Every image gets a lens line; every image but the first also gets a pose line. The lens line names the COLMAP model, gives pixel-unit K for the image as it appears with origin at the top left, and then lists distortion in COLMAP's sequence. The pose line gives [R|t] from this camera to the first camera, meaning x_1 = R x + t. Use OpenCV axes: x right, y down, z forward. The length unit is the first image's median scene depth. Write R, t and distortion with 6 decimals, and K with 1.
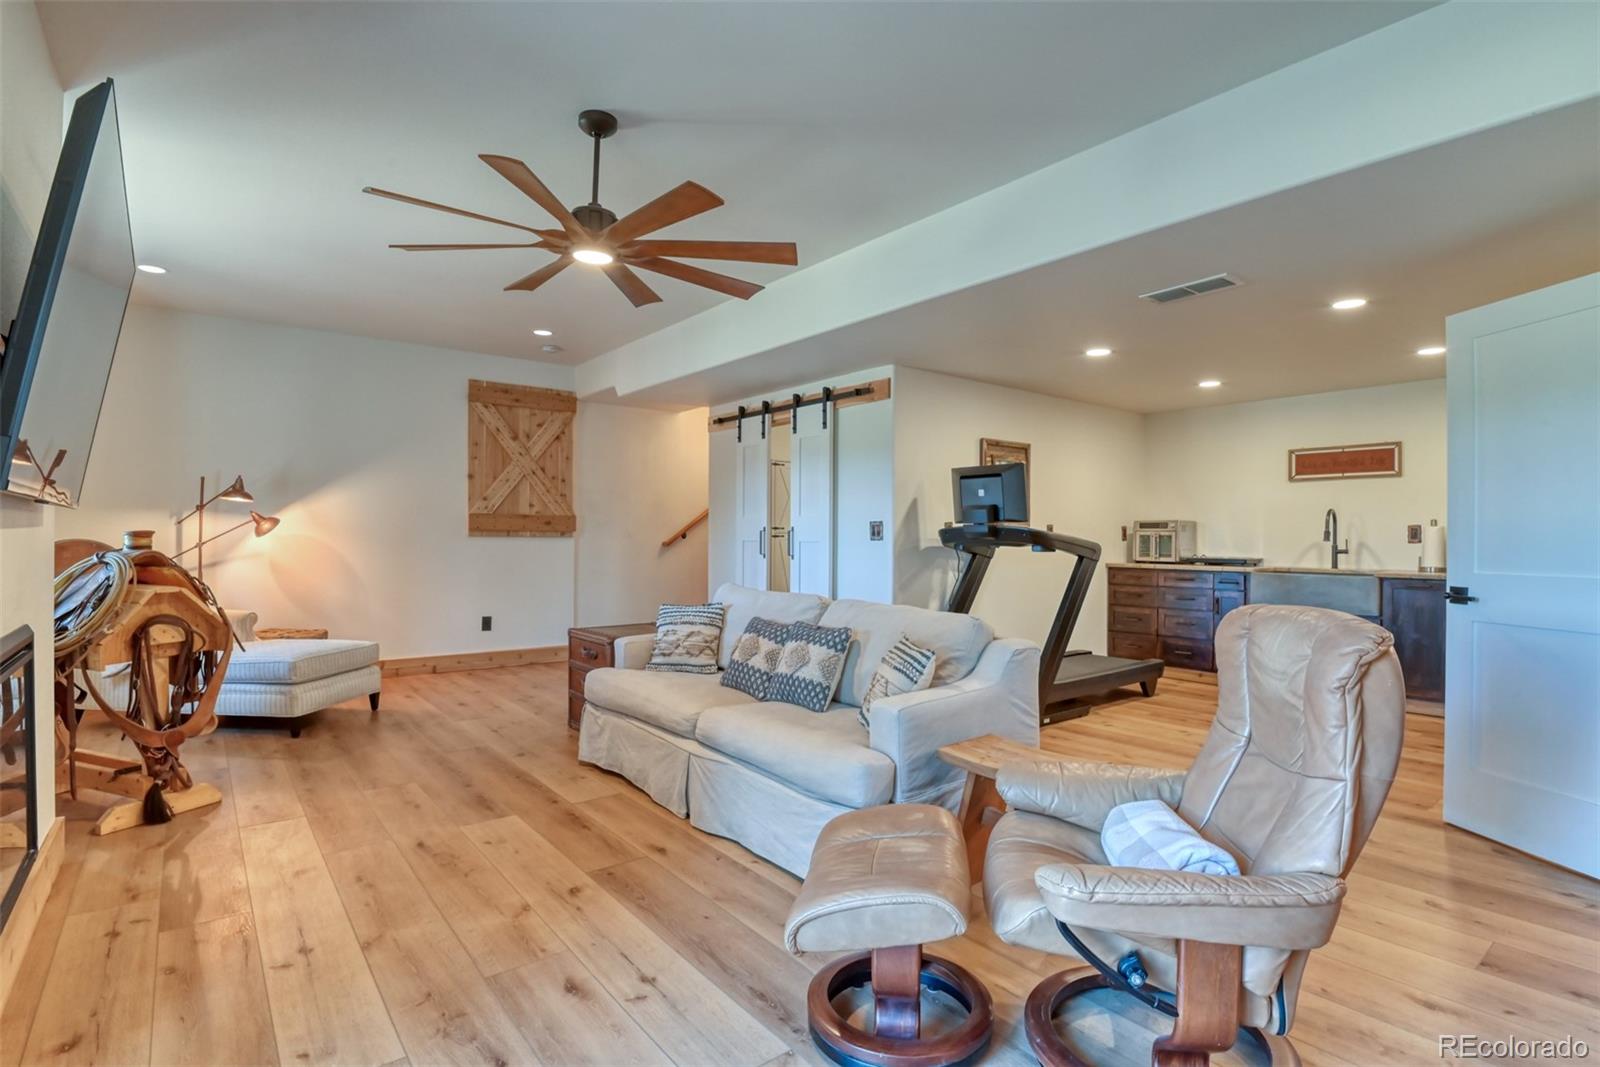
lens RADIAL K [[778.9, 0, 783.9], [0, 778.9, 539.9], [0, 0, 1]] dist [-0.027226, -0.002939]
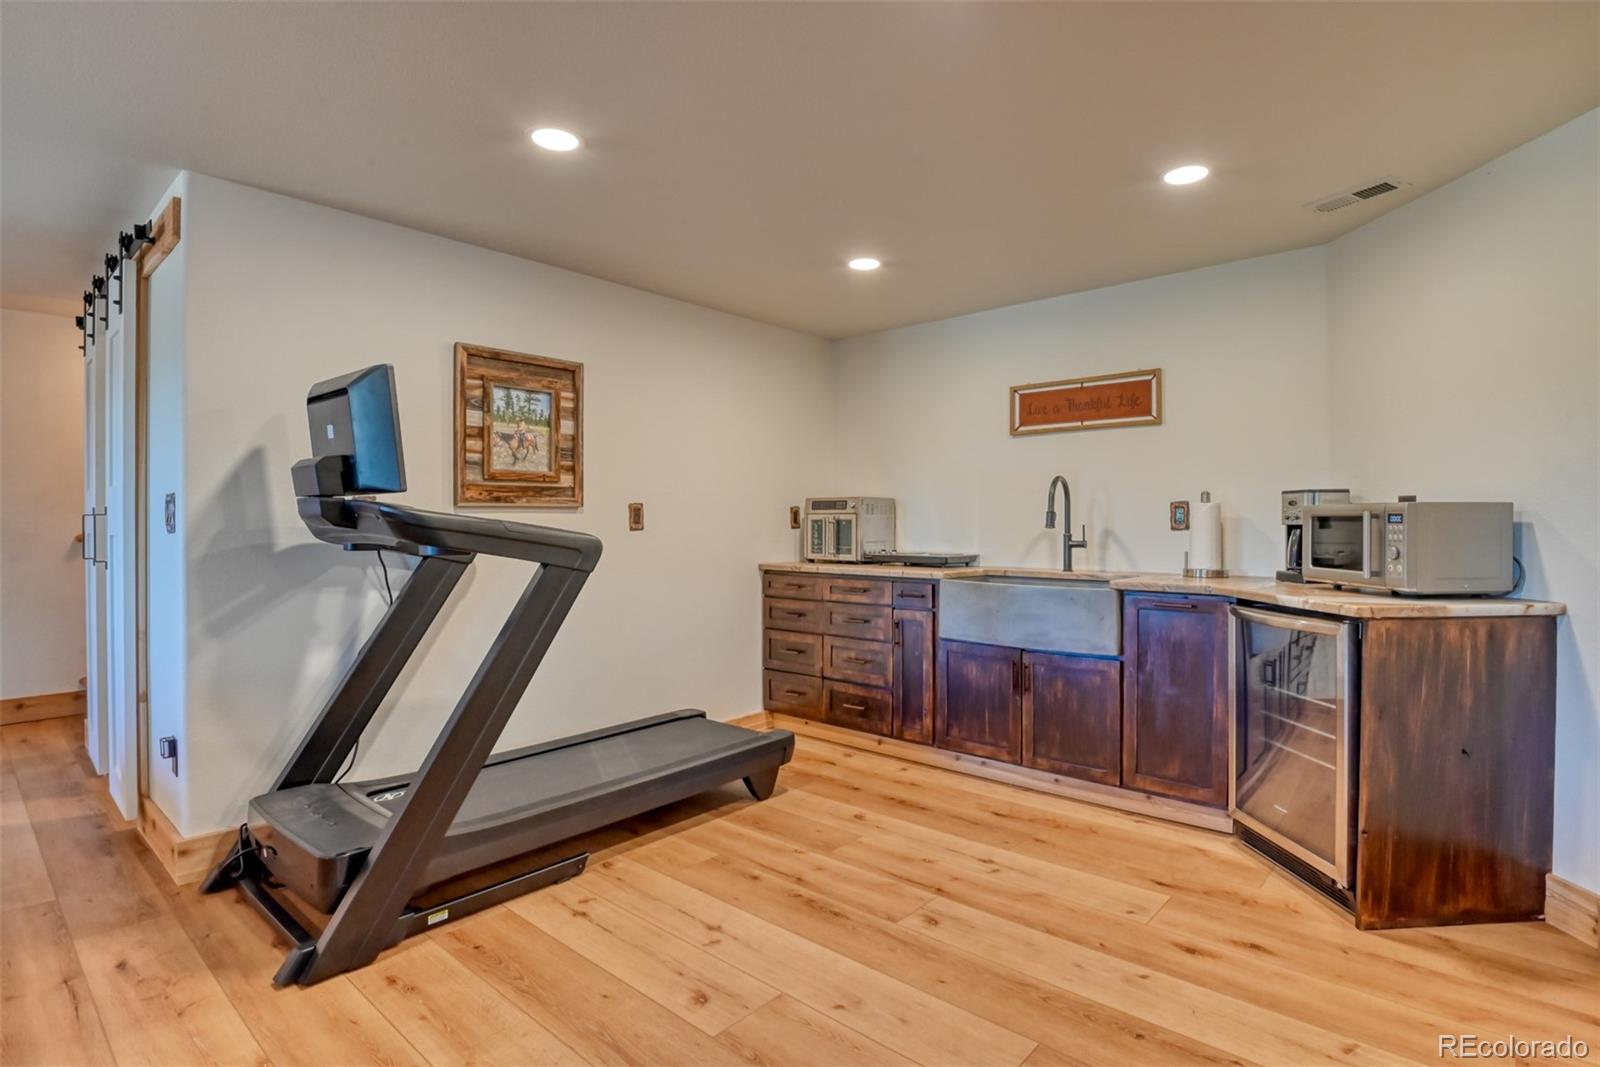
lens RADIAL K [[778.9, 0, 817.4], [0, 778.9, 525.5], [0, 0, 1]] dist [-0.027226, -0.002939]
pose [[0.981273, -0.005947, 0.192528, 0.377151], [0.006391, 0.999978, -0.001685, -0.000358], [-0.192514, 0.002884, 0.981290, 0.397326]]
